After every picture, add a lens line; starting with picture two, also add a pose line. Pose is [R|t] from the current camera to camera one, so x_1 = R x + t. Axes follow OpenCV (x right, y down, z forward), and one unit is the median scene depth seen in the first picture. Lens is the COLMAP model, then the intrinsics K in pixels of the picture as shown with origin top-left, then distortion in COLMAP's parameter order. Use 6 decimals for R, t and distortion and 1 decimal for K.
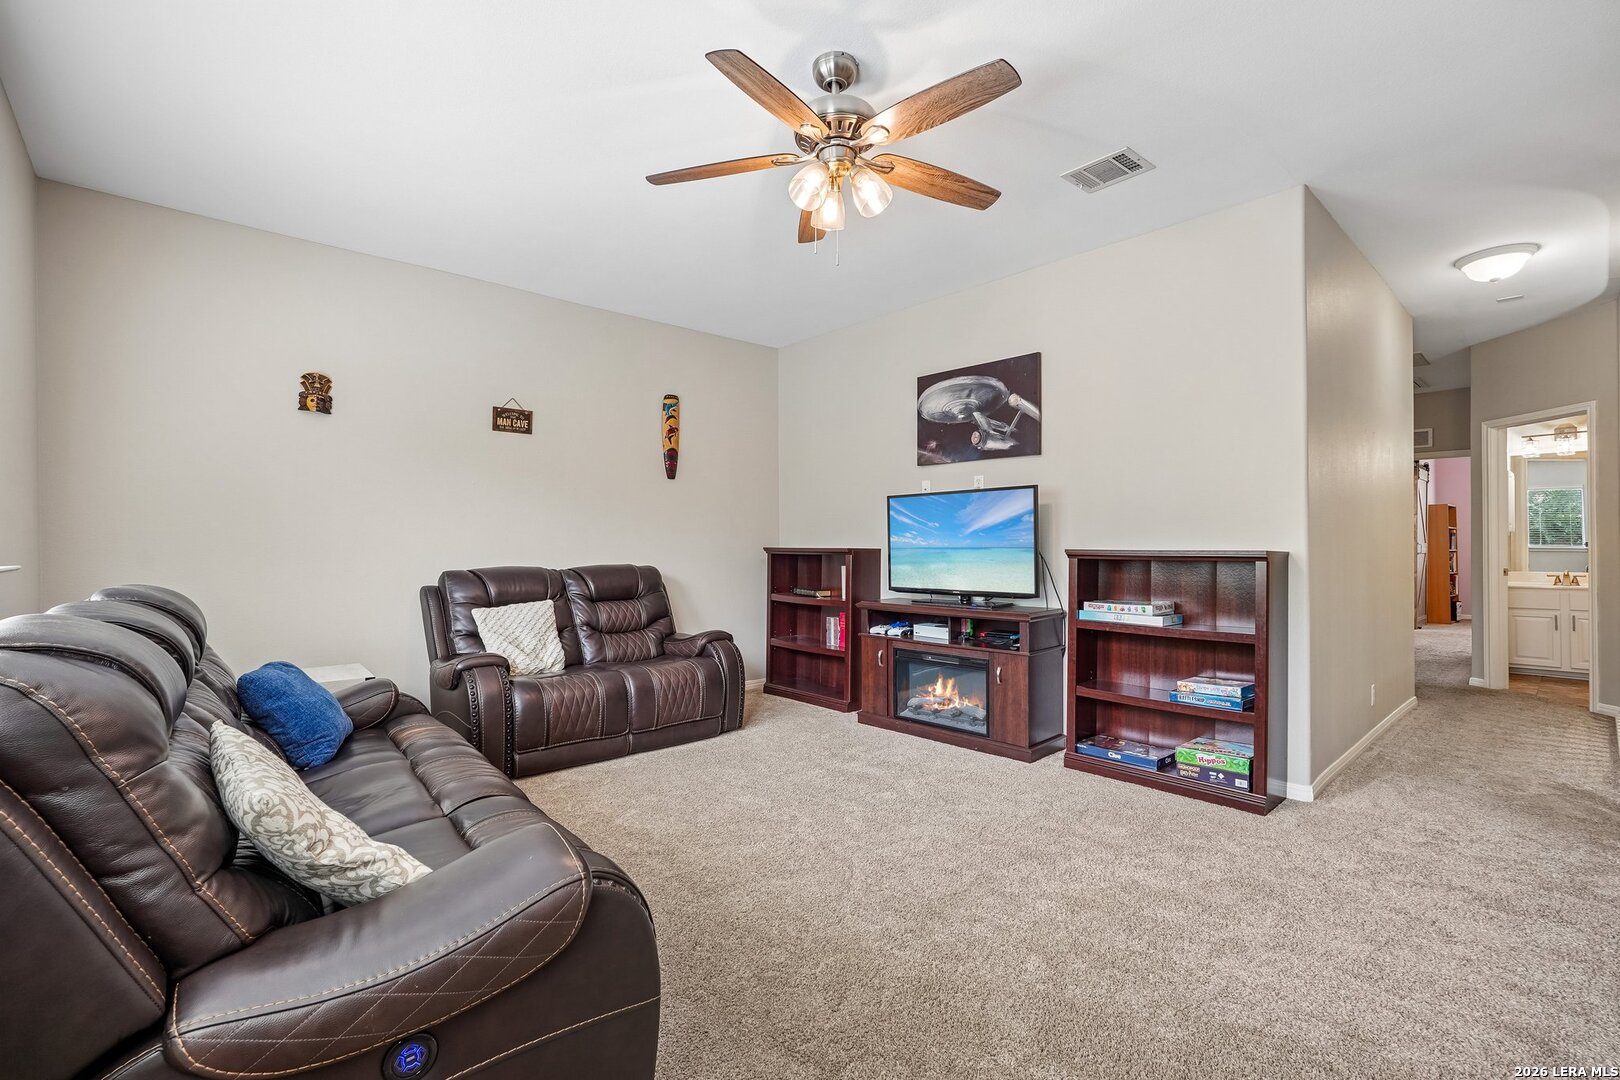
lens RADIAL K [[717.1, 0, 802.8], [0, 717.1, 537.7], [0, 0, 1]] dist [-0.003643, 0.001970]
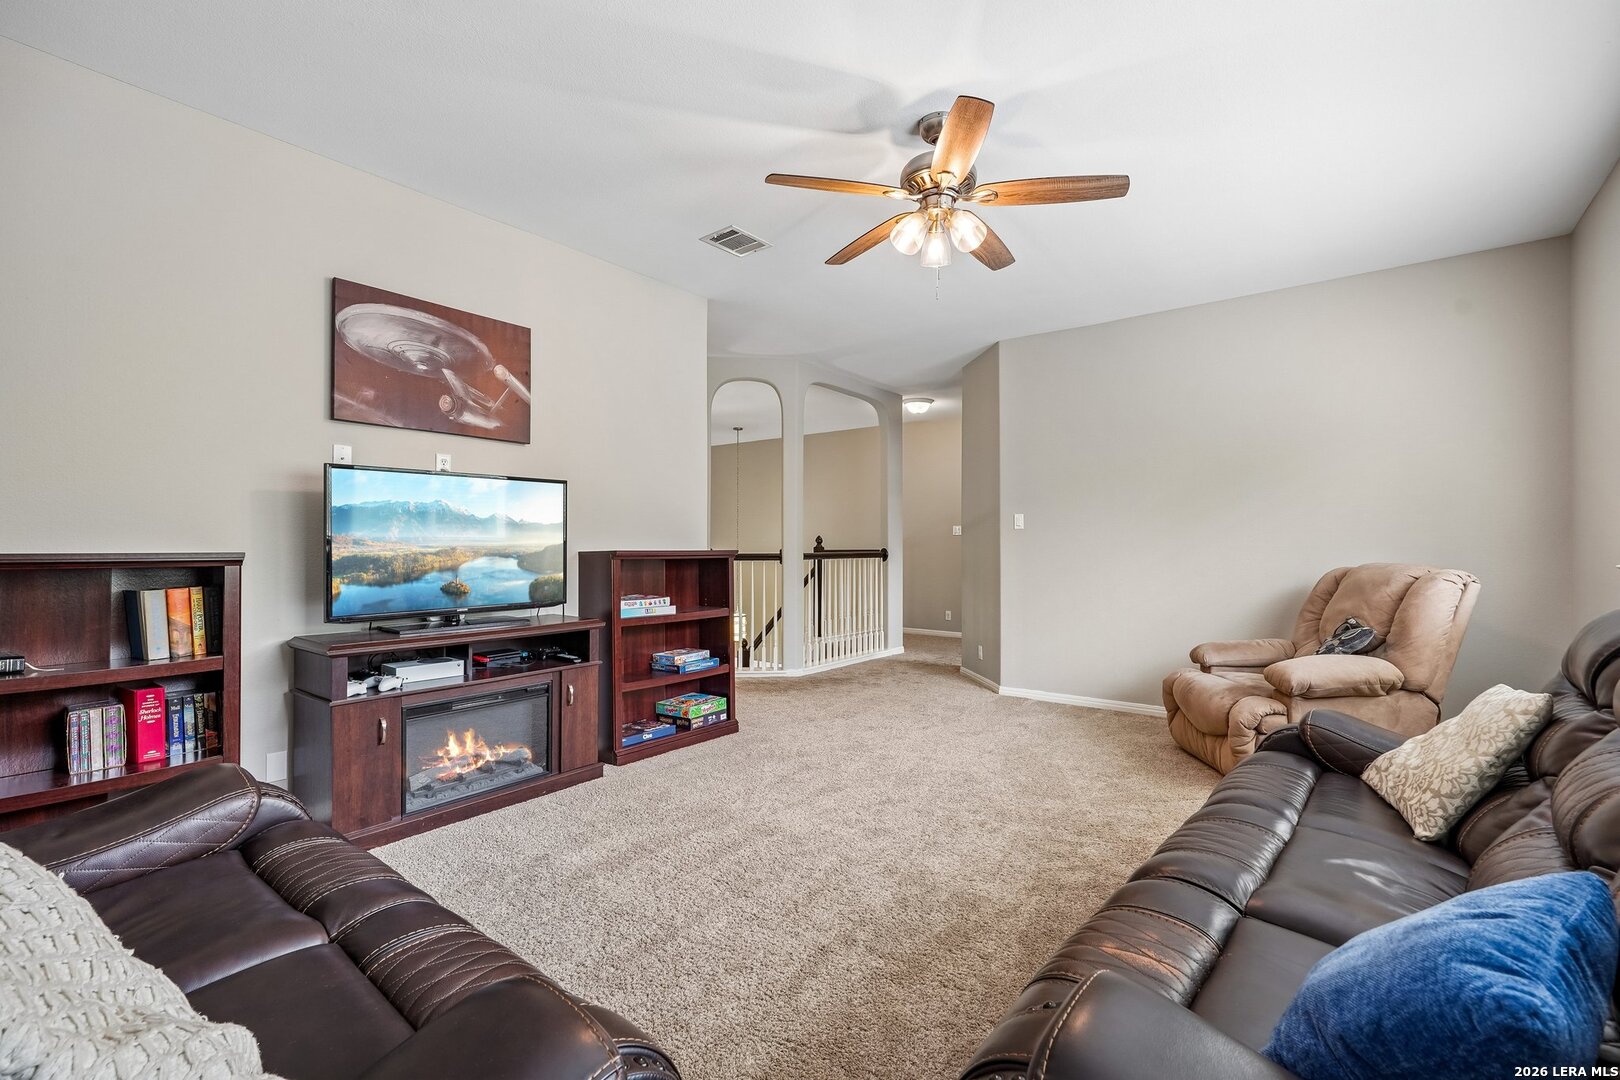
lens RADIAL K [[717.1, 0, 810.8], [0, 717.1, 542.1], [0, 0, 1]] dist [-0.003643, 0.001970]
pose [[-0.155596, 0.002760, 0.987817, -0.579817], [-0.006494, 0.999972, -0.003817, 0.006086], [-0.987799, -0.007009, -0.155574, 0.770889]]
